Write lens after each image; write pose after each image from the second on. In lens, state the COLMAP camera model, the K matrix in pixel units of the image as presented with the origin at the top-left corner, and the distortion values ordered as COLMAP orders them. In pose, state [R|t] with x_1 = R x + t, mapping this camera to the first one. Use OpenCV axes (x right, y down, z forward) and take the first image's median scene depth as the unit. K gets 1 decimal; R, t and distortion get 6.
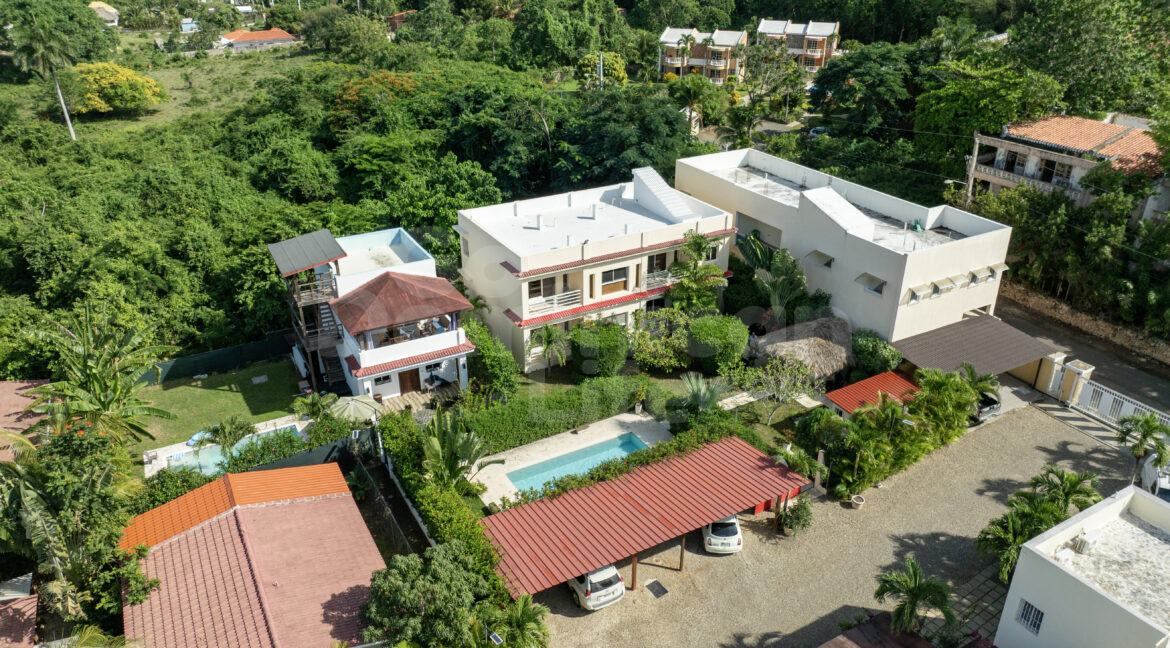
lens RADIAL K [[815.5, 0, 585.0], [0, 815.5, 324.0], [0, 0, 1]] dist [-0.031456, -0.000118]
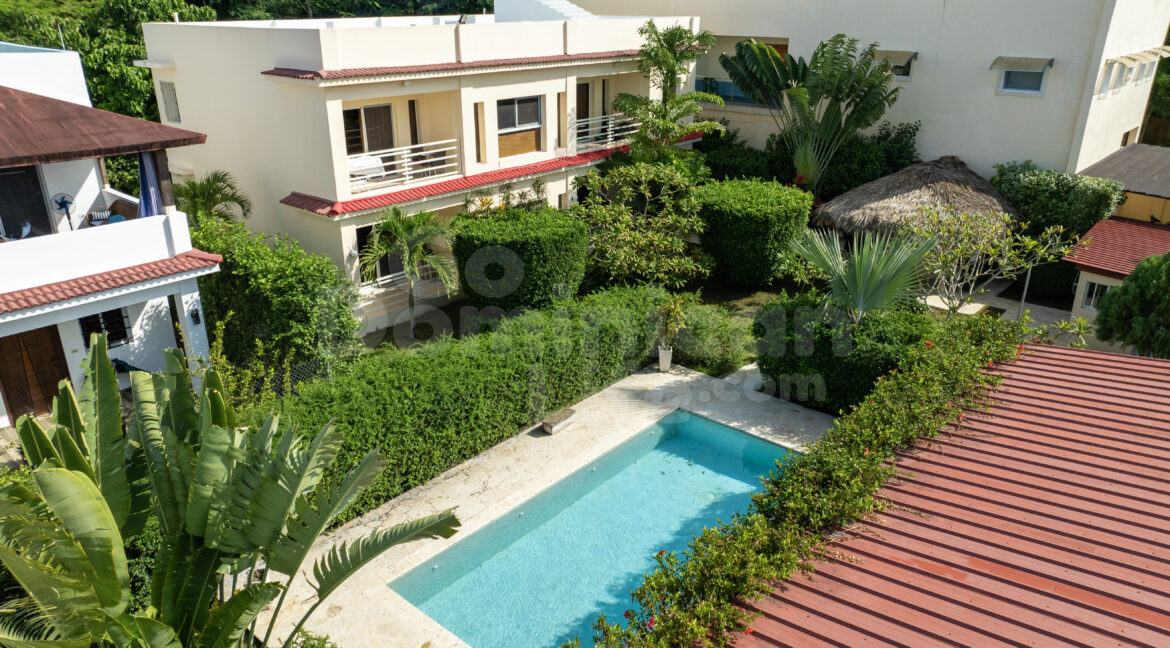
lens RADIAL K [[815.5, 0, 585.0], [0, 815.5, 324.0], [0, 0, 1]] dist [-0.031456, -0.000118]
pose [[0.942743, -0.120241, 0.311091, -0.092066], [0.146342, 0.987297, -0.061875, 0.098917], [-0.299700, 0.103858, 0.948364, 0.572383]]
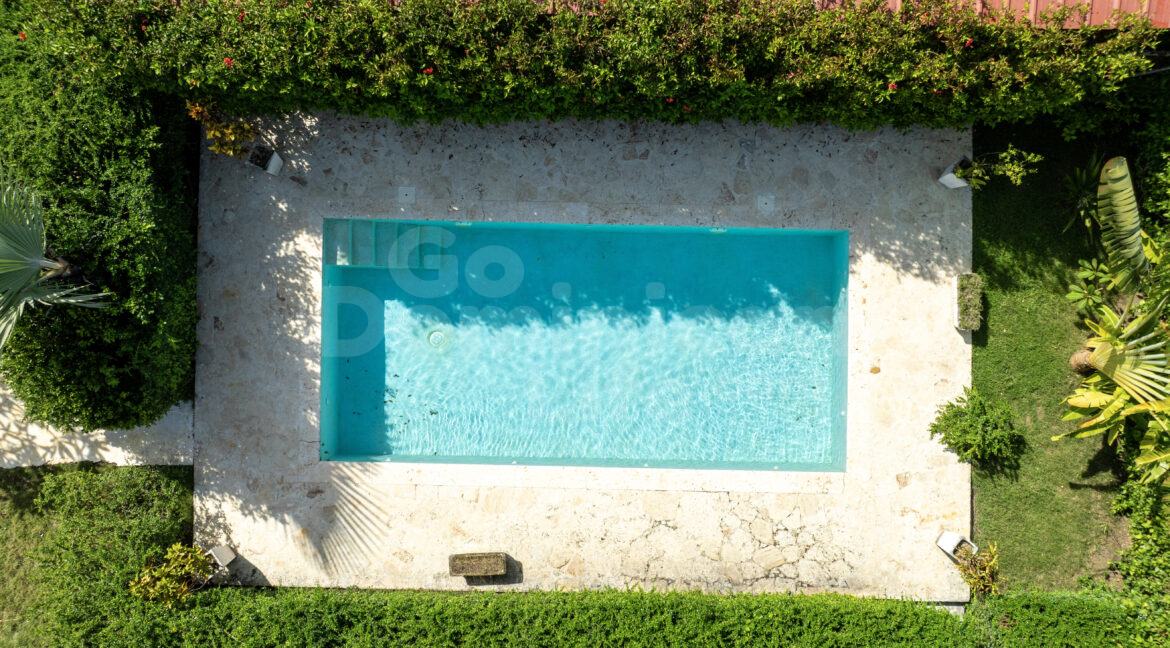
lens RADIAL K [[815.5, 0, 585.0], [0, 815.5, 324.0], [0, 0, 1]] dist [-0.031456, -0.000118]
pose [[-0.871976, -0.489246, 0.017226, -0.001152], [0.219750, -0.359730, 0.906810, -0.059552], [-0.437456, 0.794502, 0.421187, 0.733410]]
